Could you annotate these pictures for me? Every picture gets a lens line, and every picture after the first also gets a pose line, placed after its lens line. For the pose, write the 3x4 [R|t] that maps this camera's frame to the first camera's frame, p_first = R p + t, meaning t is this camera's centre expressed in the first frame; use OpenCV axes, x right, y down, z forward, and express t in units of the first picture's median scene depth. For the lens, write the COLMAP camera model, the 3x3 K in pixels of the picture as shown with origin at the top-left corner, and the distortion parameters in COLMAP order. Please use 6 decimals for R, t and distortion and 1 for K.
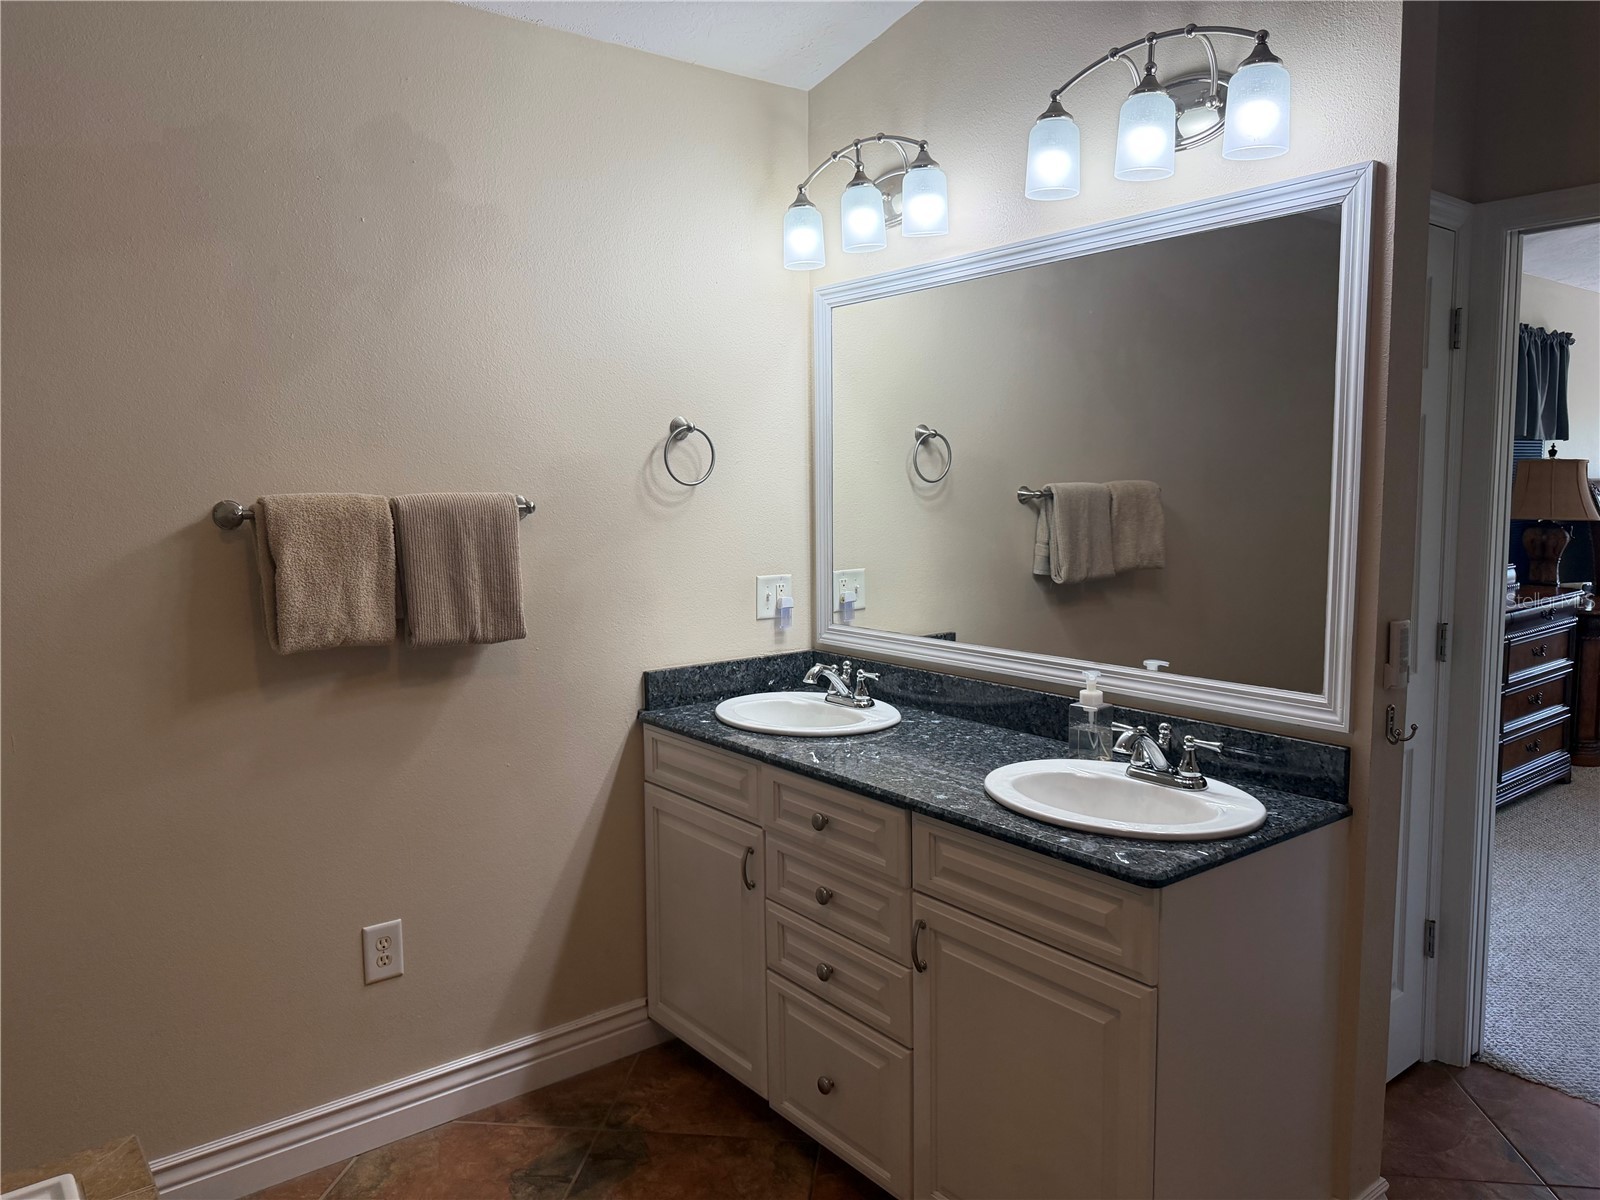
lens RADIAL K [[1130.2, 0, 794.4], [0, 1130.2, 595.9], [0, 0, 1]] dist [0.072192, -0.063512]
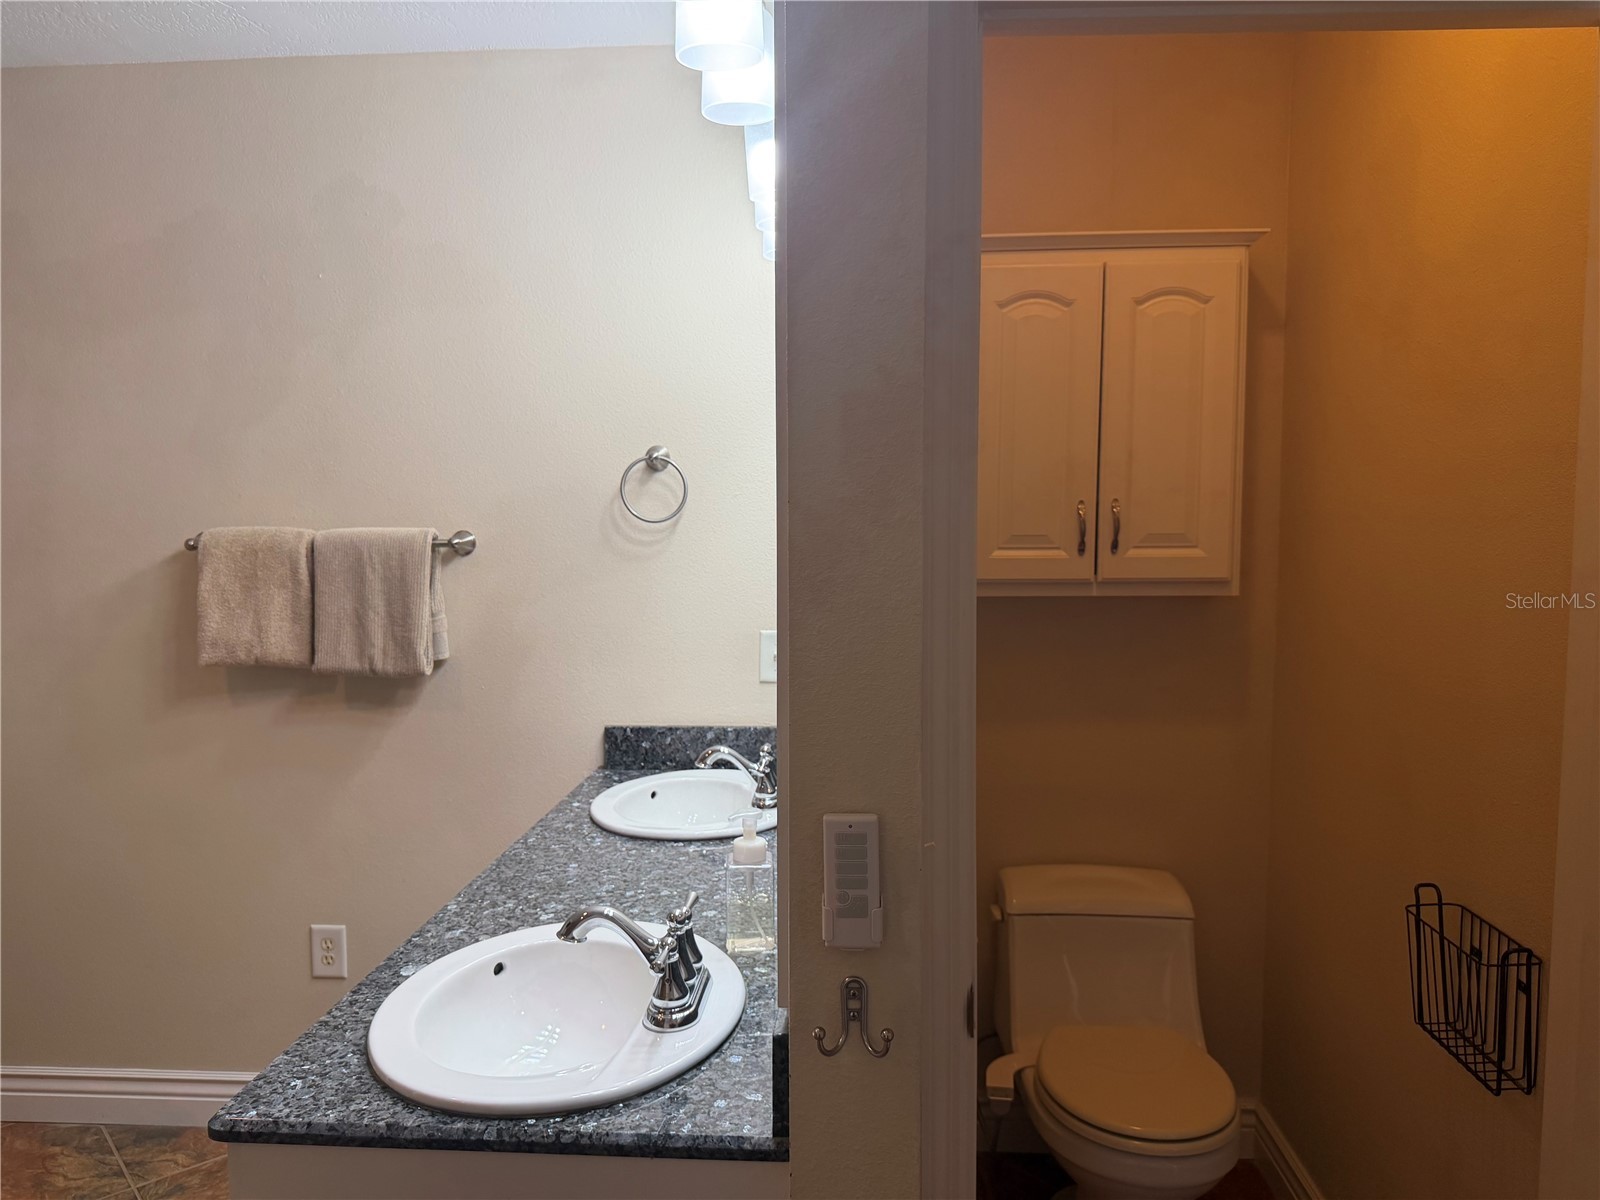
lens RADIAL K [[1130.2, 0, 797.9], [0, 1130.2, 601.6], [0, 0, 1]] dist [0.072192, -0.063512]
pose [[0.734518, 0.058221, -0.676087, 0.687296], [-0.070937, 0.997442, 0.008826, -0.060184], [0.674871, 0.041476, 0.736769, 0.495528]]
